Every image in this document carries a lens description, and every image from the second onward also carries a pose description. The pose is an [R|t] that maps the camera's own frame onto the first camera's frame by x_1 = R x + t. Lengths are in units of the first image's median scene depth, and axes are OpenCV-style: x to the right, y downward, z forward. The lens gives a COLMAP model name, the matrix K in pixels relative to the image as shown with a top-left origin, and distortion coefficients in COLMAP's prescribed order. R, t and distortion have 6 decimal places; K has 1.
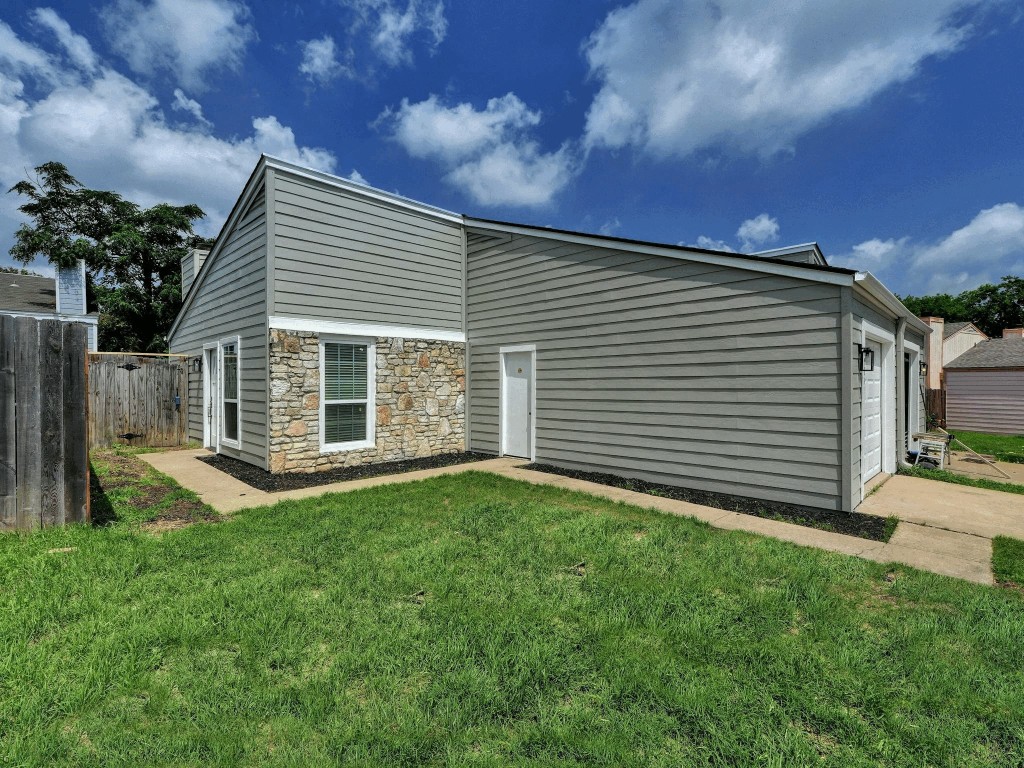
lens RADIAL K [[478.2, 0, 509.6], [0, 478.2, 382.3], [0, 0, 1]] dist [0.000848, 0.000700]
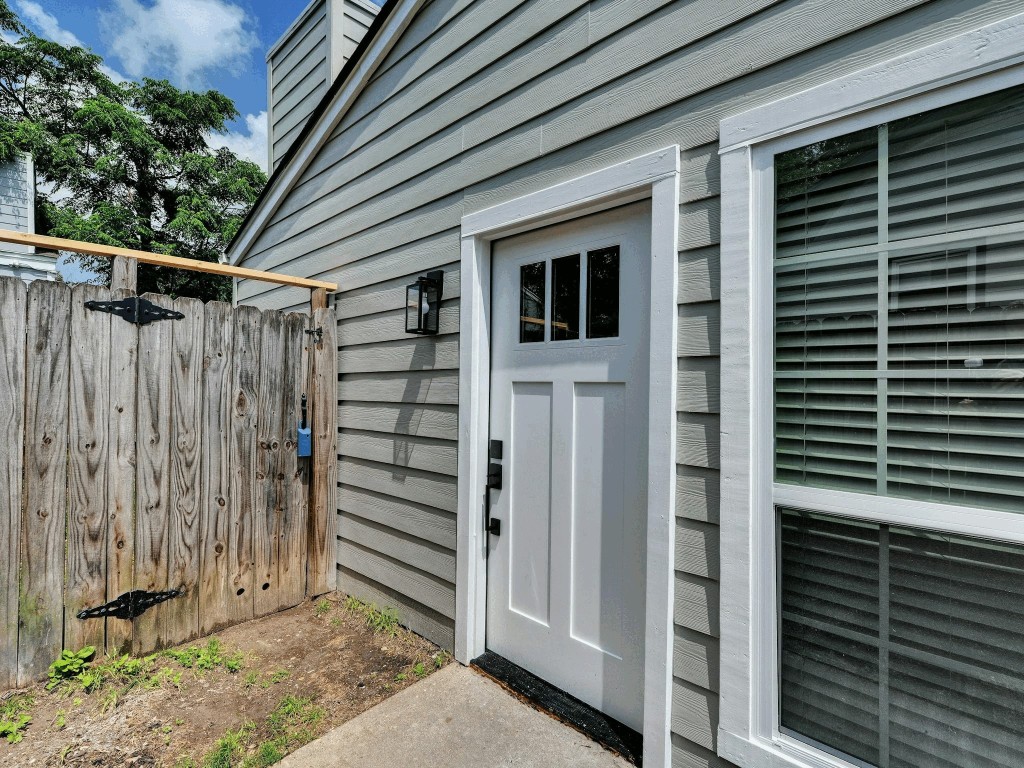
lens RADIAL K [[478.2, 0, 511.1], [0, 478.2, 380.3], [0, 0, 1]] dist [0.000848, 0.000700]
pose [[0.999469, 0.009316, 0.031236, -0.594248], [-0.009097, 0.999933, -0.007158, 0.002613], [-0.031300, 0.006870, 0.999486, 0.730297]]
